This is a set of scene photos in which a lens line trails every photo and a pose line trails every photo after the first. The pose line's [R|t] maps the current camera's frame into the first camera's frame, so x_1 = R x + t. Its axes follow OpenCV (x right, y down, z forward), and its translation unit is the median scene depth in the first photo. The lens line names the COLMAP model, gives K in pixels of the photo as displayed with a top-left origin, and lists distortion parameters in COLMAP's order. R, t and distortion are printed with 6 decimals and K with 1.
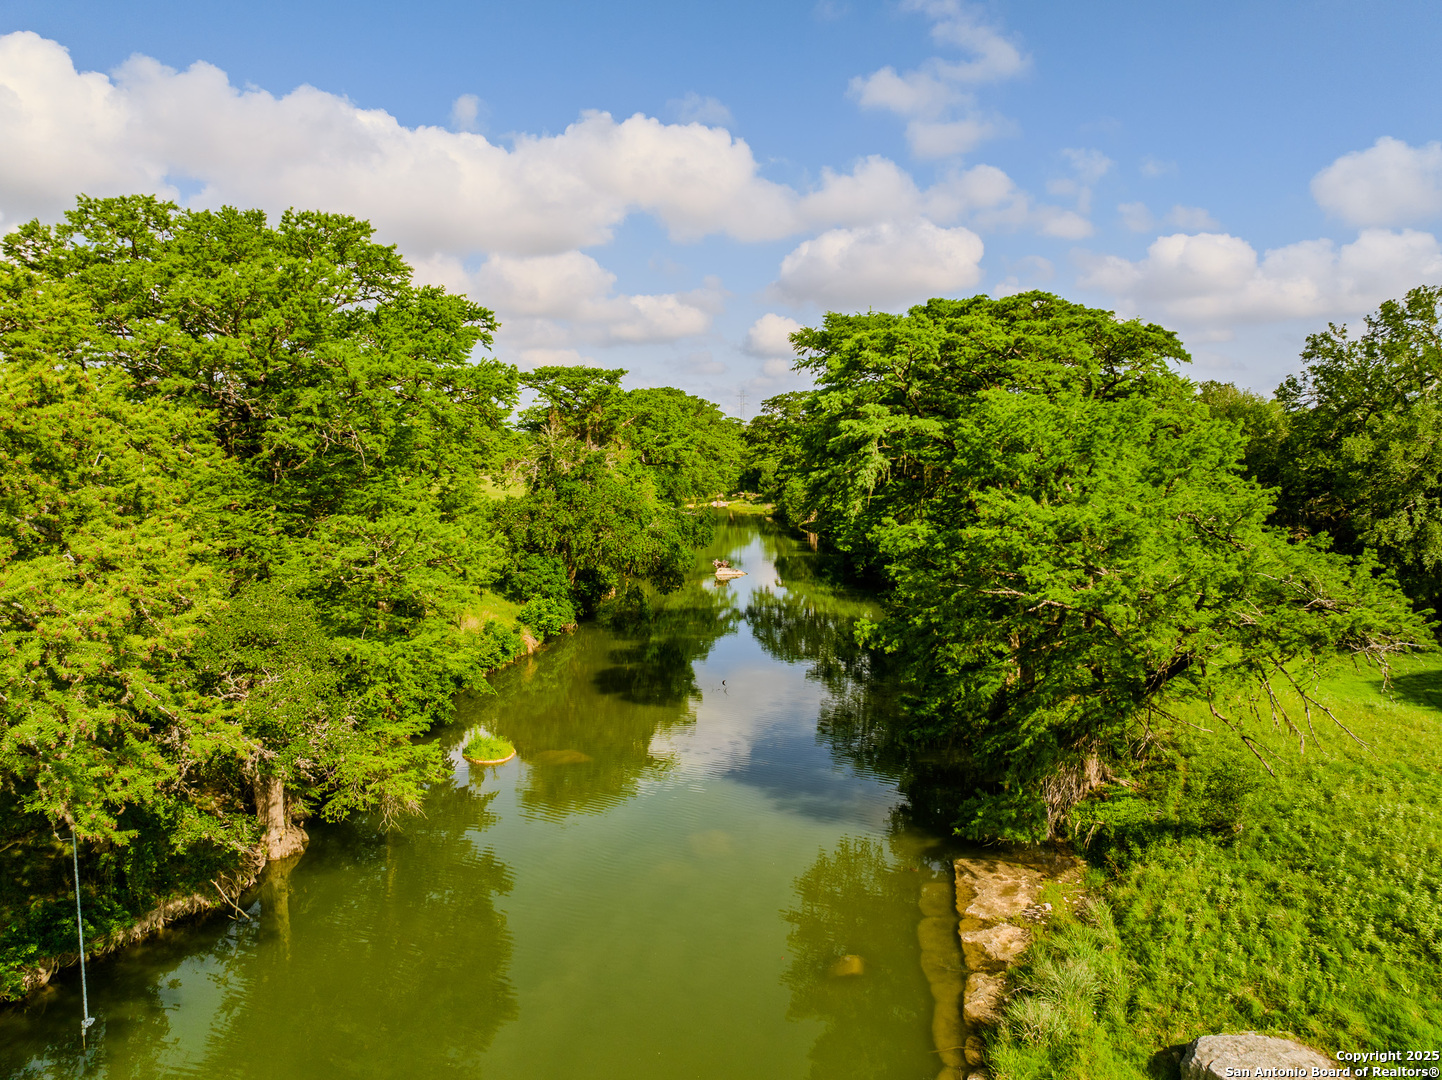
lens RADIAL K [[1015.7, 0, 728.9], [0, 1015.7, 540.1], [0, 0, 1]] dist [-0.019157, -0.007648]
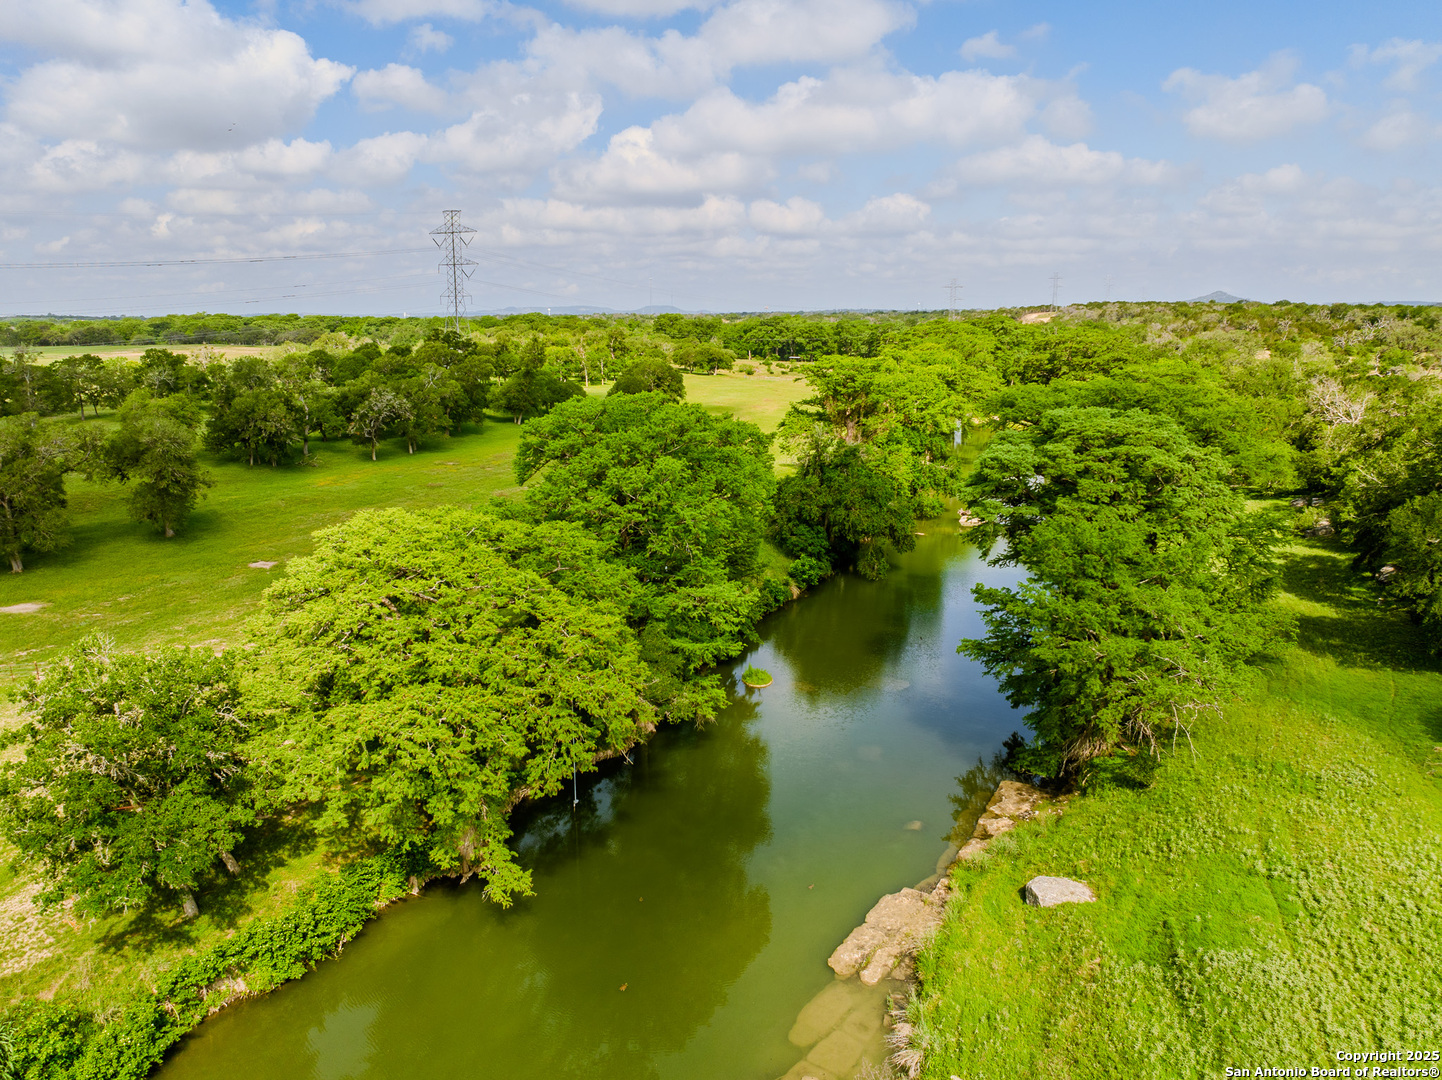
lens RADIAL K [[1015.7, 0, 733.6], [0, 1015.7, 531.4], [0, 0, 1]] dist [-0.019157, -0.007648]
pose [[0.956418, 0.064351, -0.284822, 0.172418], [-0.030022, 0.991916, 0.123295, -0.219364], [0.290454, -0.109371, 0.950618, -0.527222]]
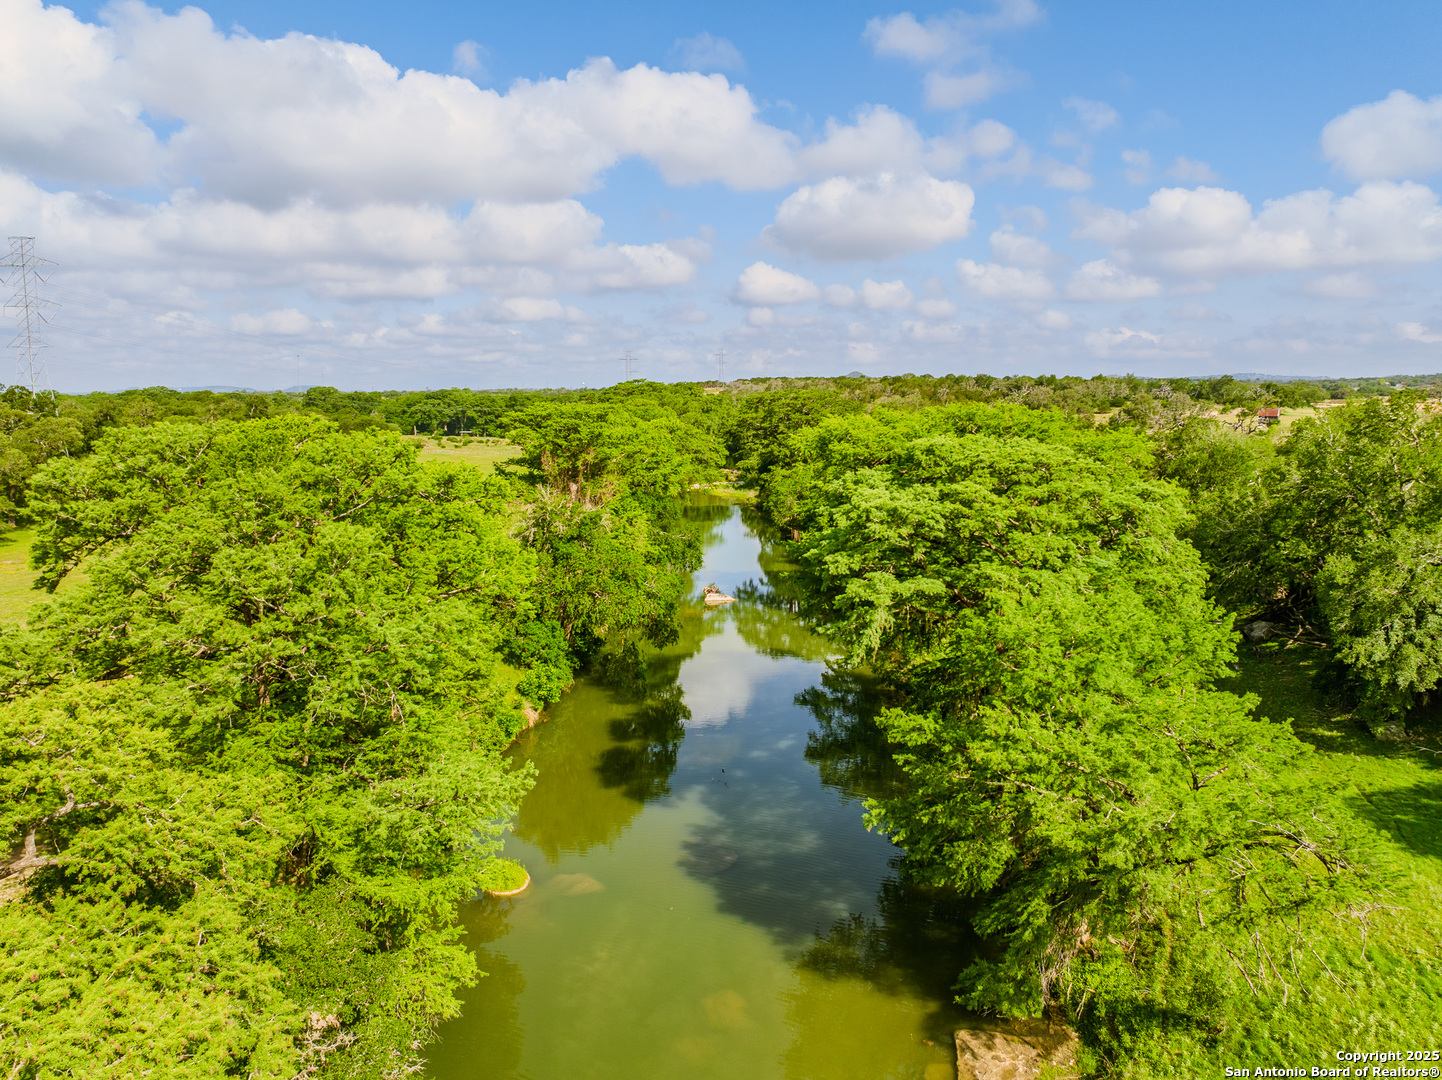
lens RADIAL K [[1015.7, 0, 726.6], [0, 1015.7, 538.4], [0, 0, 1]] dist [-0.019157, -0.007648]
pose [[0.999787, 0.000540, 0.020633, -0.027968], [-0.001536, 0.998832, 0.048290, -0.176890], [-0.020583, -0.048311, 0.998620, -0.021518]]
